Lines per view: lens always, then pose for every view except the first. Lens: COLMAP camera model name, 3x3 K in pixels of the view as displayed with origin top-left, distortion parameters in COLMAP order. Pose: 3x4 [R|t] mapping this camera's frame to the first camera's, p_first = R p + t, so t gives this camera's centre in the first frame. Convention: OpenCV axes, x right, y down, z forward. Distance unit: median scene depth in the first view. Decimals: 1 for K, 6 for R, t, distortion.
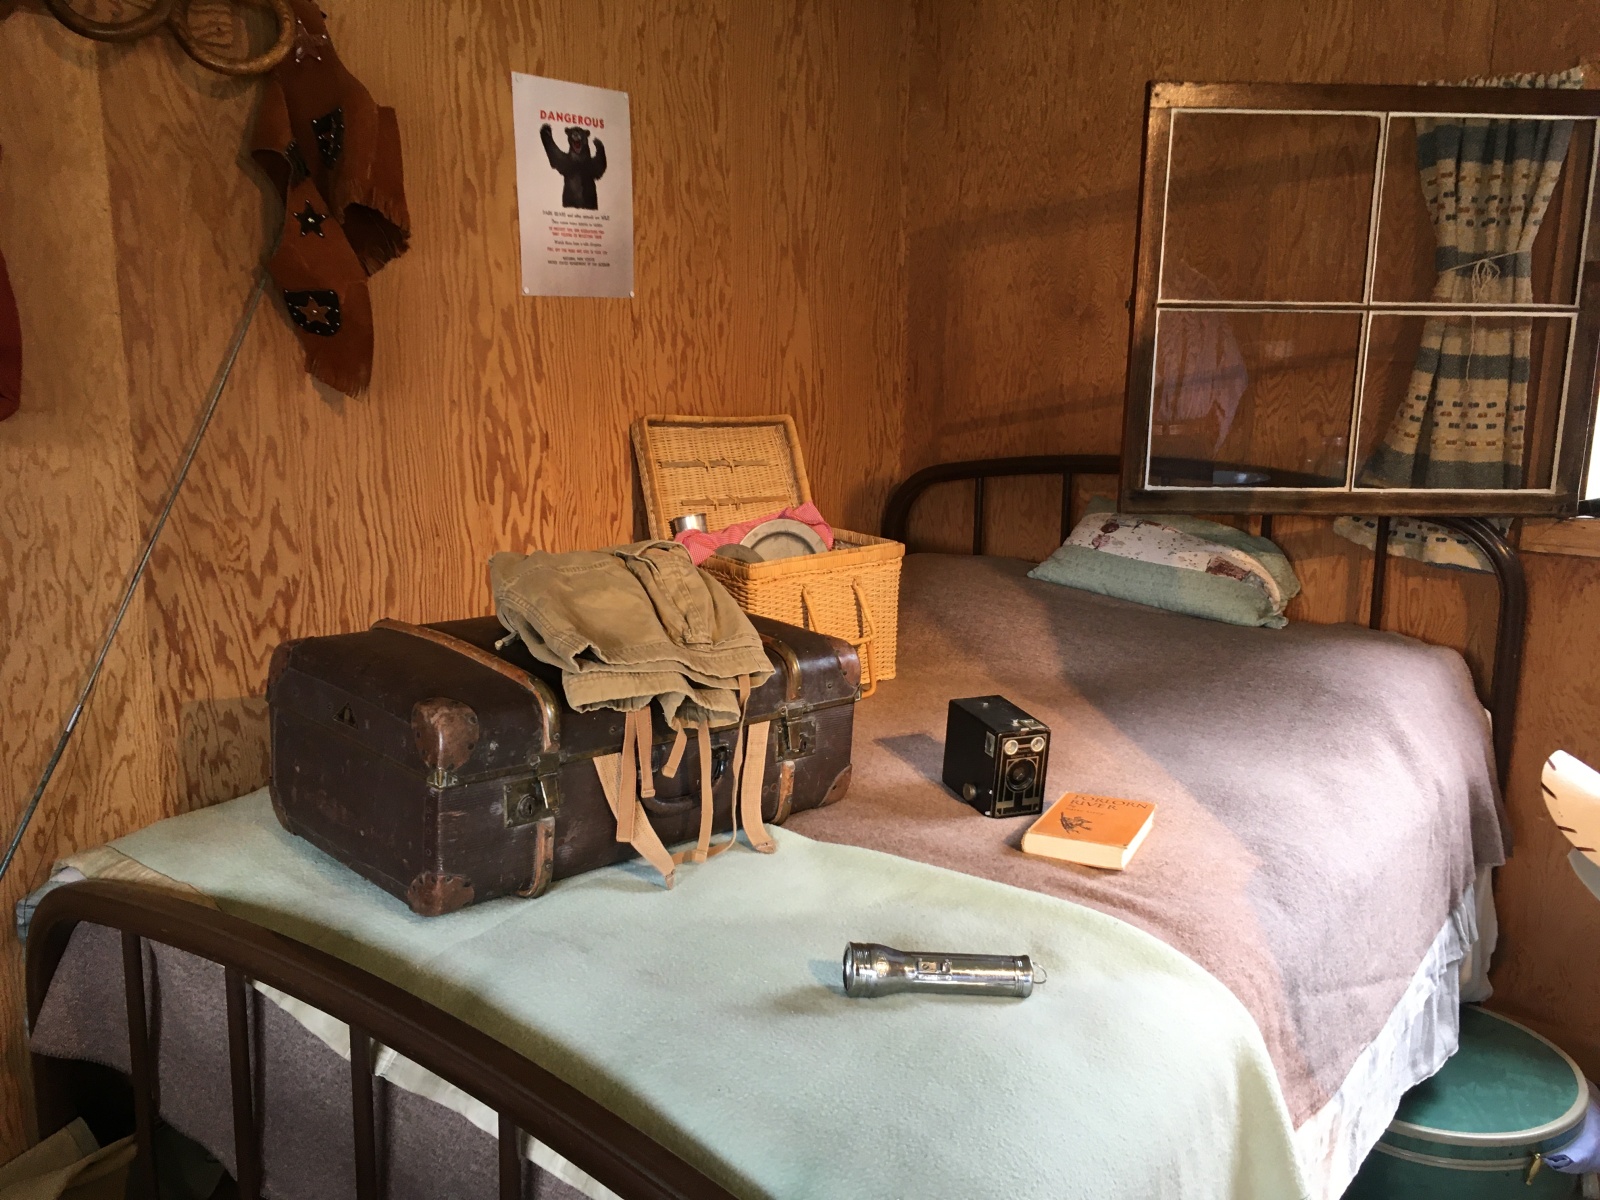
lens RADIAL K [[1355.2, 0, 799.0], [0, 1355.2, 609.2], [0, 0, 1]] dist [0.069313, -0.078862]
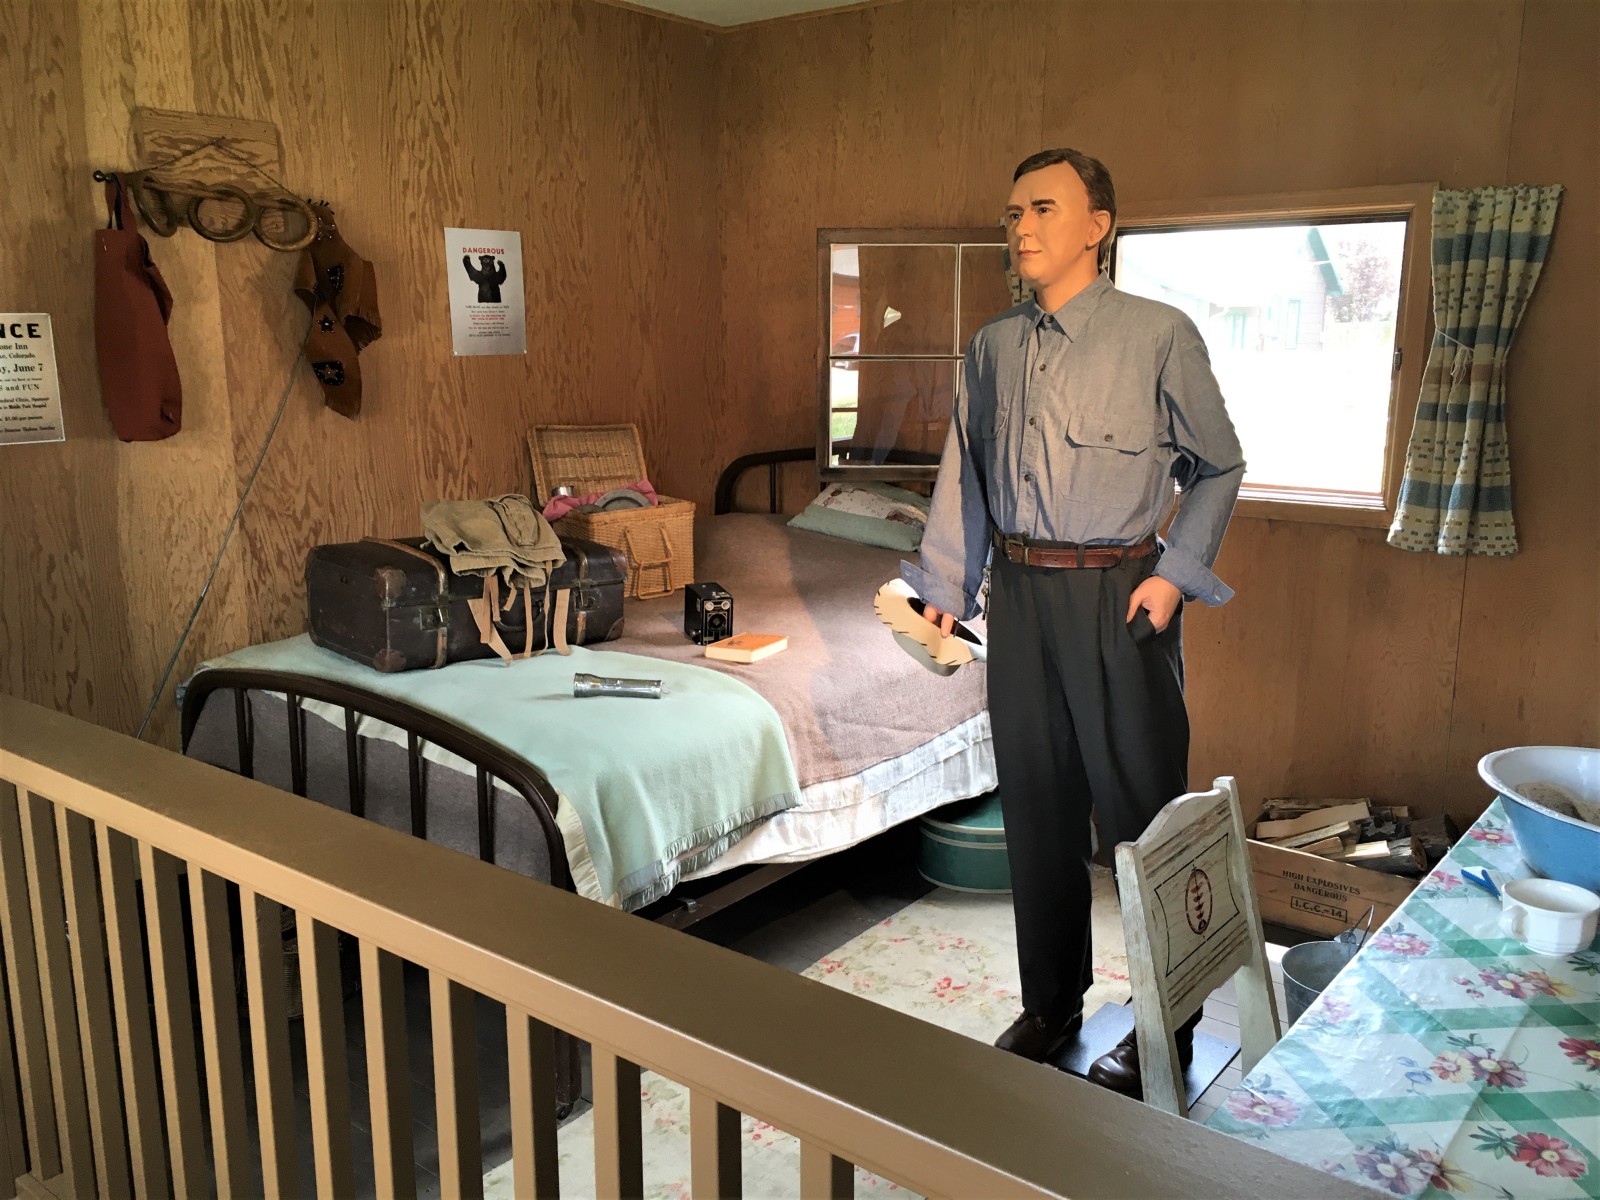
lens RADIAL K [[1355.2, 0, 805.9], [0, 1355.2, 596.1], [0, 0, 1]] dist [0.069313, -0.078862]
pose [[0.999777, -0.010172, -0.018495, 0.308978], [0.010038, 0.999923, -0.007326, 0.098813], [0.018568, 0.007139, 0.999802, -0.800851]]
